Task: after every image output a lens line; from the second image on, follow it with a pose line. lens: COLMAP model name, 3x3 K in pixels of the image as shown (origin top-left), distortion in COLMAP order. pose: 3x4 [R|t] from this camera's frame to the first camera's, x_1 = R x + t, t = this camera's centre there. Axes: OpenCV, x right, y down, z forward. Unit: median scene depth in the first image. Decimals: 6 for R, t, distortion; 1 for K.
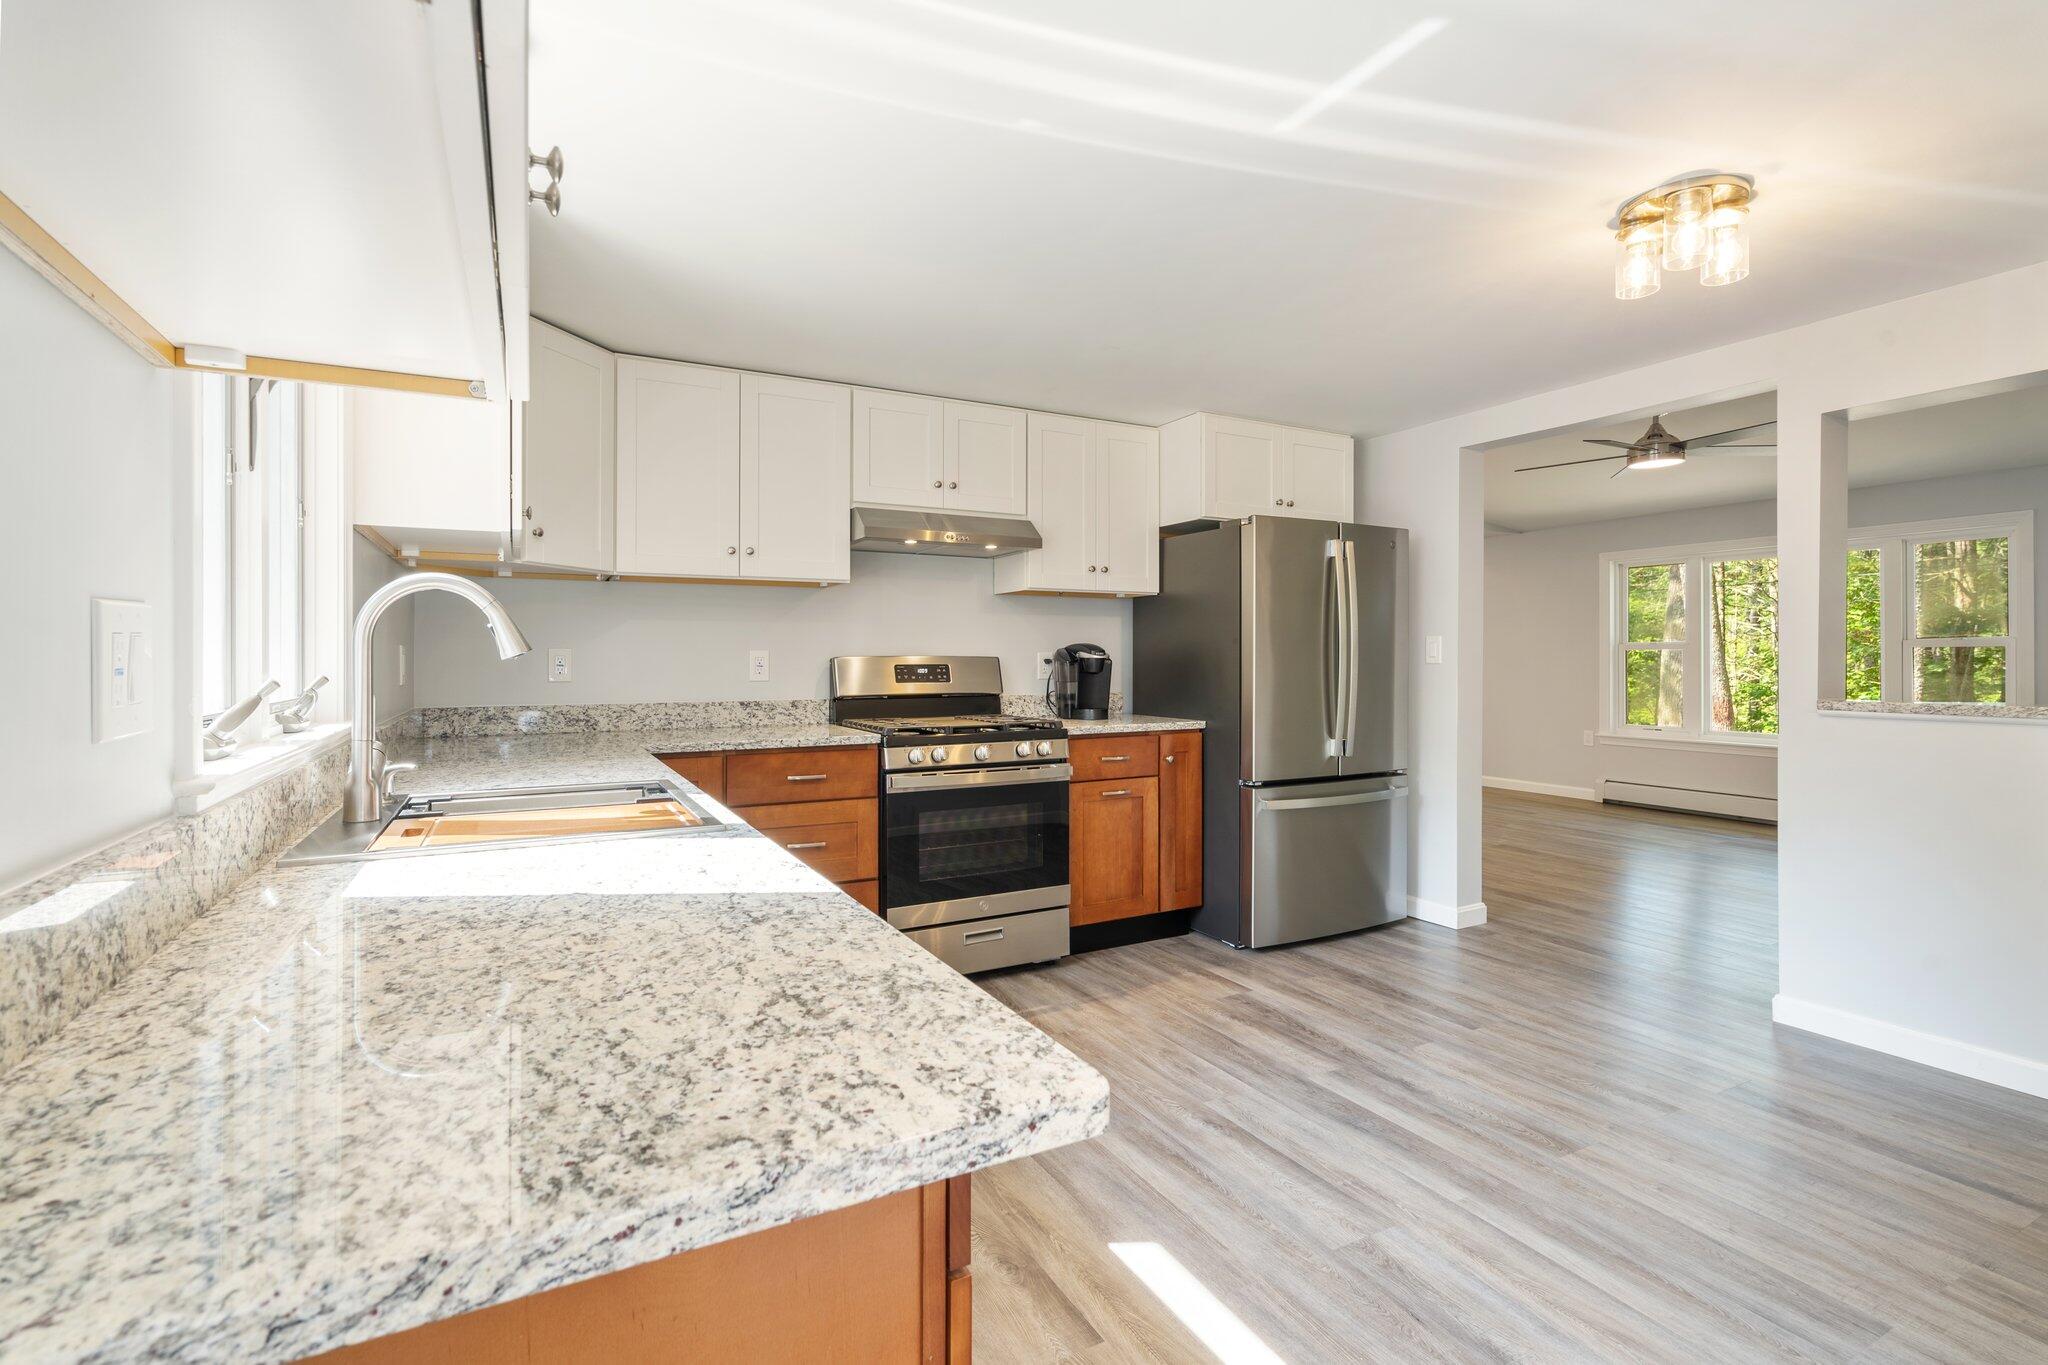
lens RADIAL K [[934.7, 0, 1011.6], [0, 934.7, 659.2], [0, 0, 1]] dist [-0.005215, 0.000565]
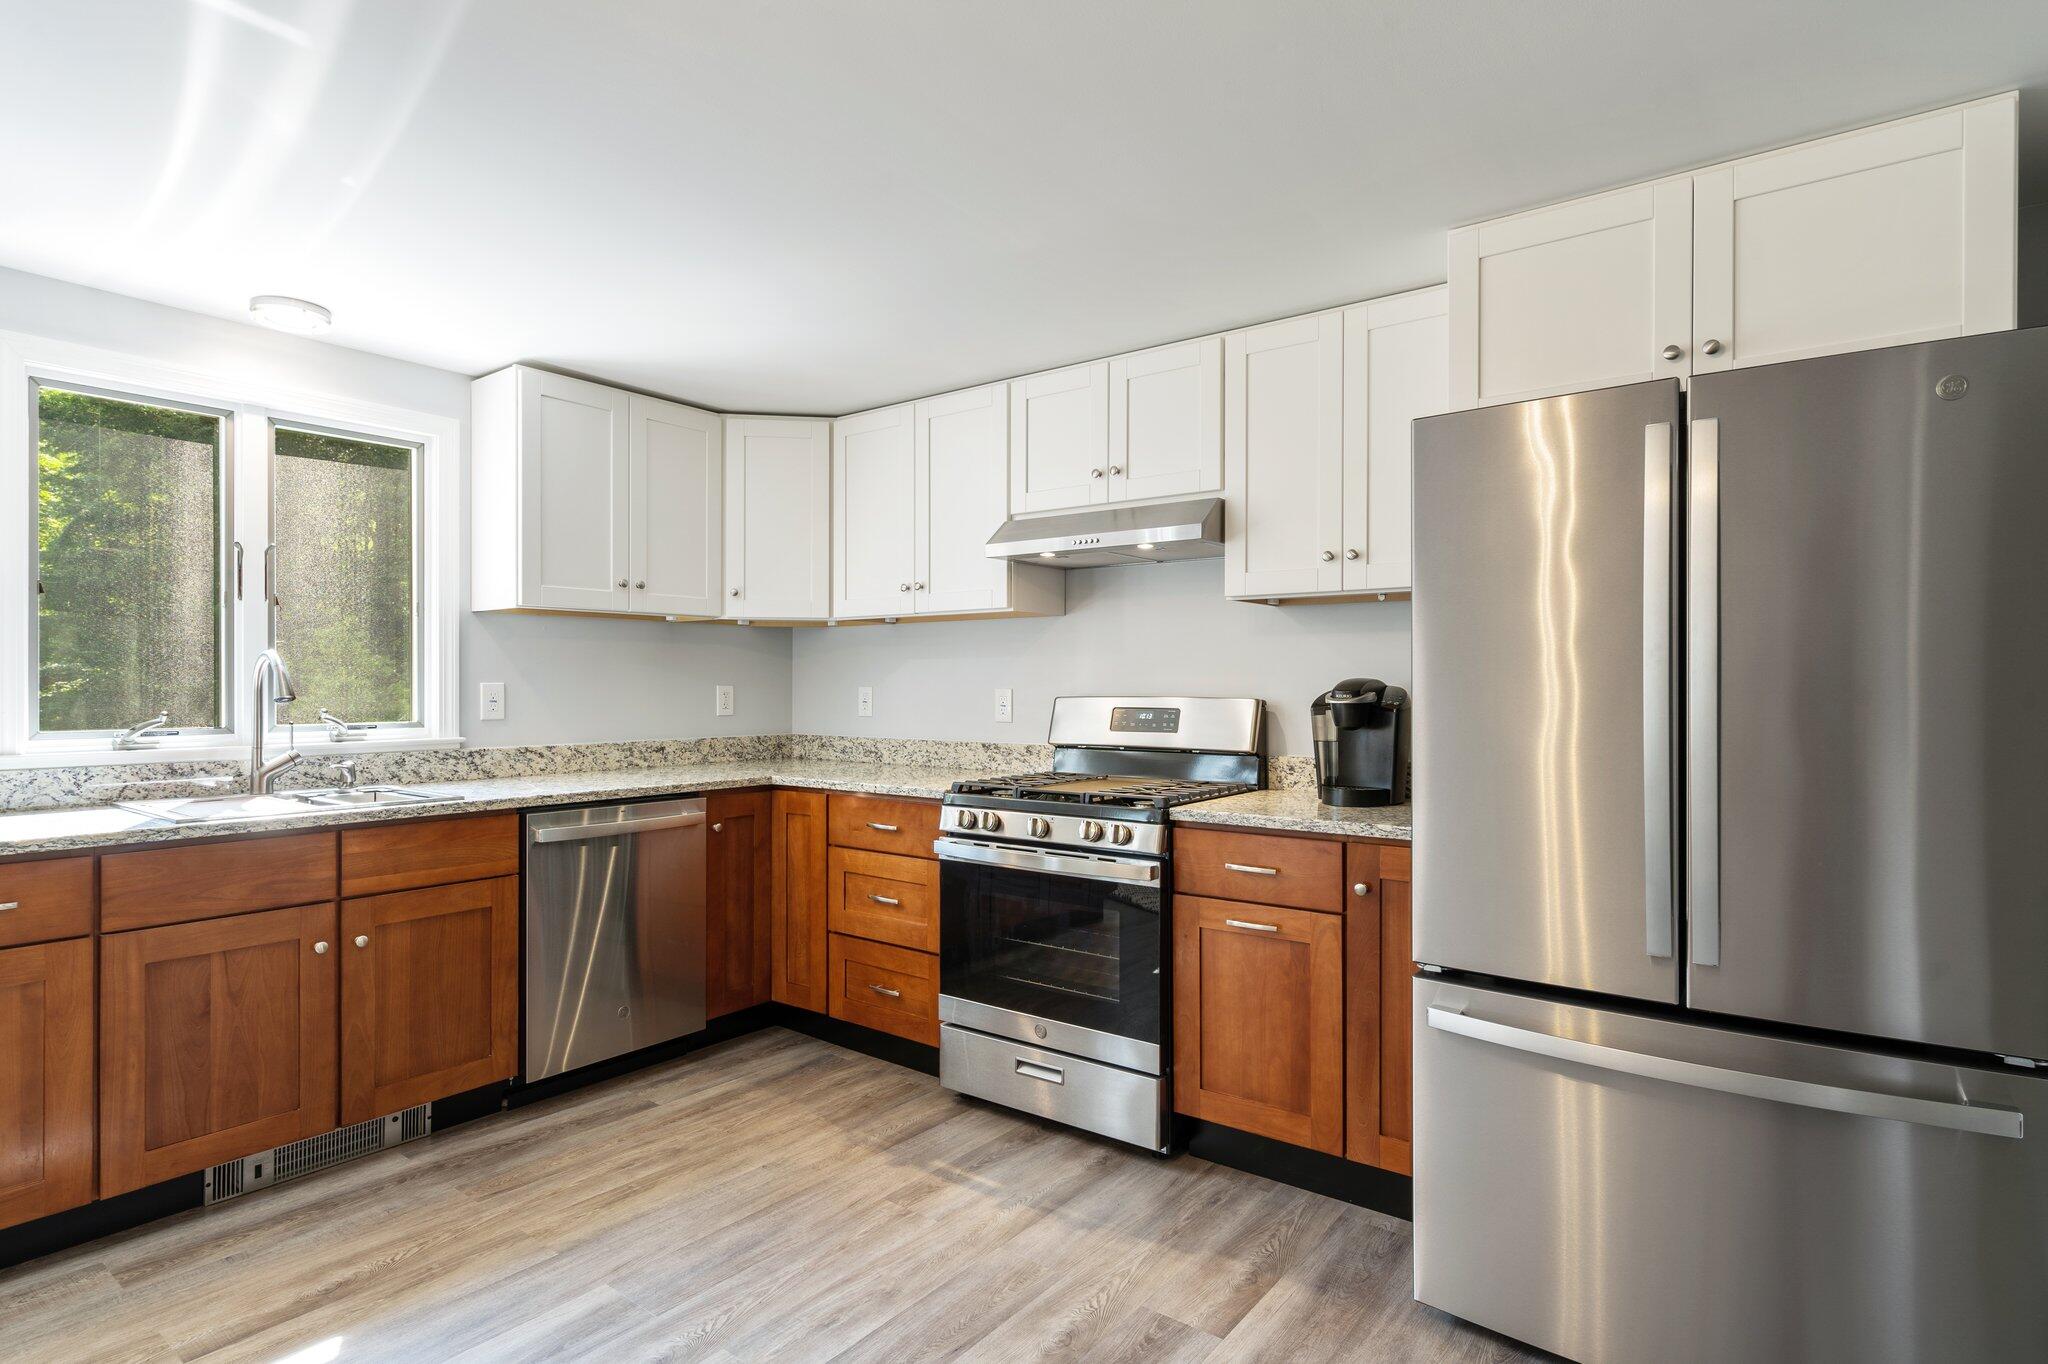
lens RADIAL K [[1045.4, 0, 1024.0], [0, 1045.4, 682.0], [0, 0, 1]] dist [0.000113, 0.000509]
pose [[0.427544, 0.000875, -0.903994, 0.703003], [-0.002607, 0.999997, -0.000265, -0.016705], [0.903991, 0.002470, 0.427545, 0.605519]]
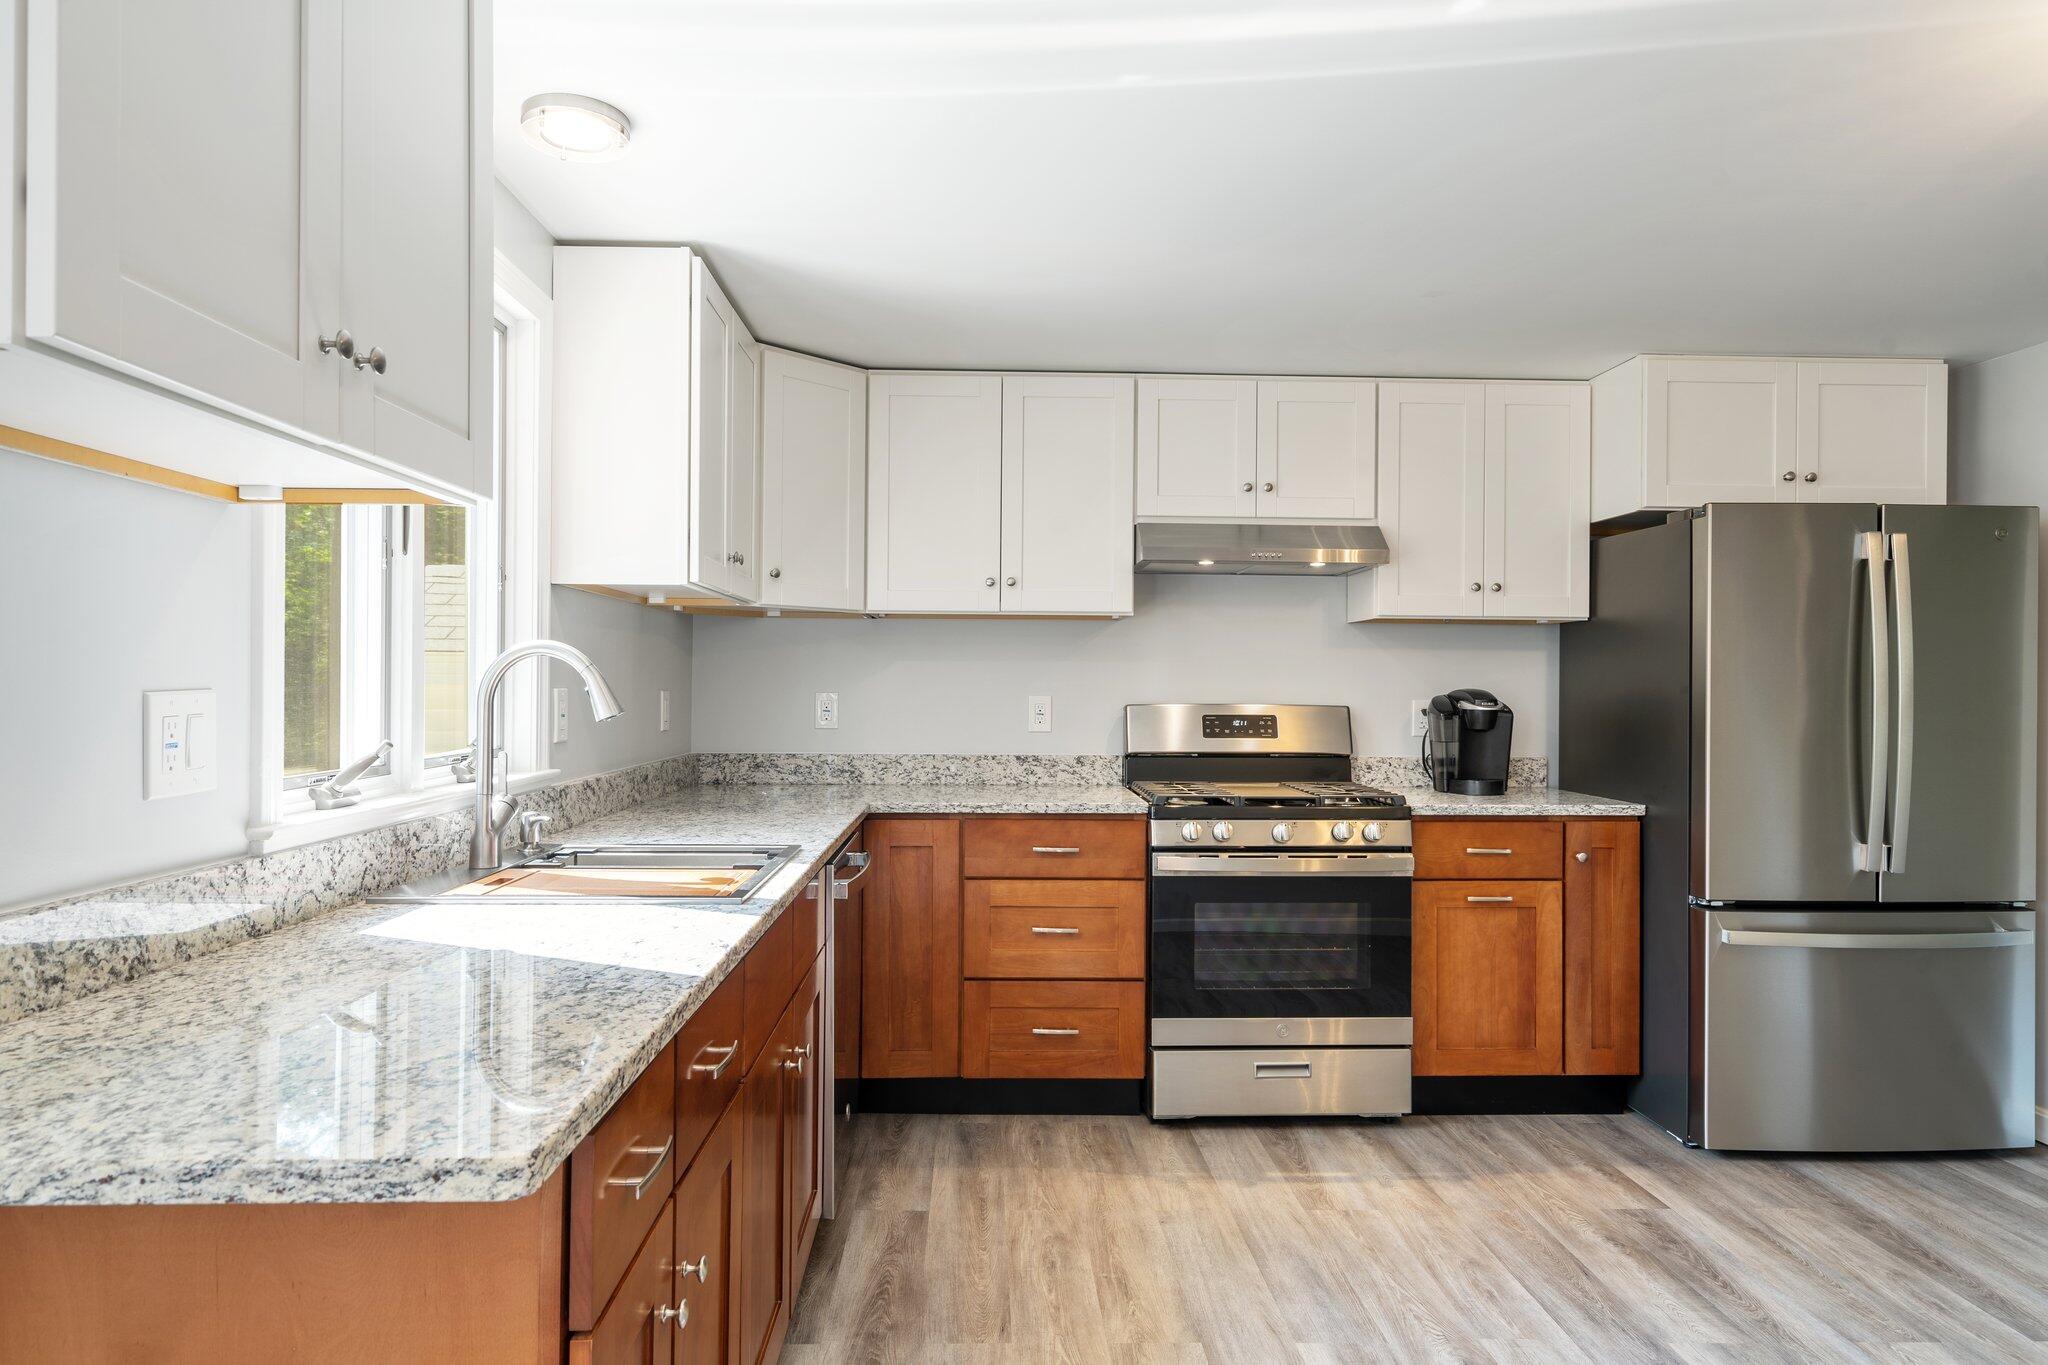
lens RADIAL K [[1224.7, 0, 1015.8], [0, 1224.7, 683.0], [0, 0, 1]] dist [0.009542, -0.003024]
pose [[0.900189, 0.007262, -0.435440, 0.204099], [-0.009247, 0.999954, -0.002440, -0.018975], [0.435402, 0.006223, 0.900215, -0.011934]]
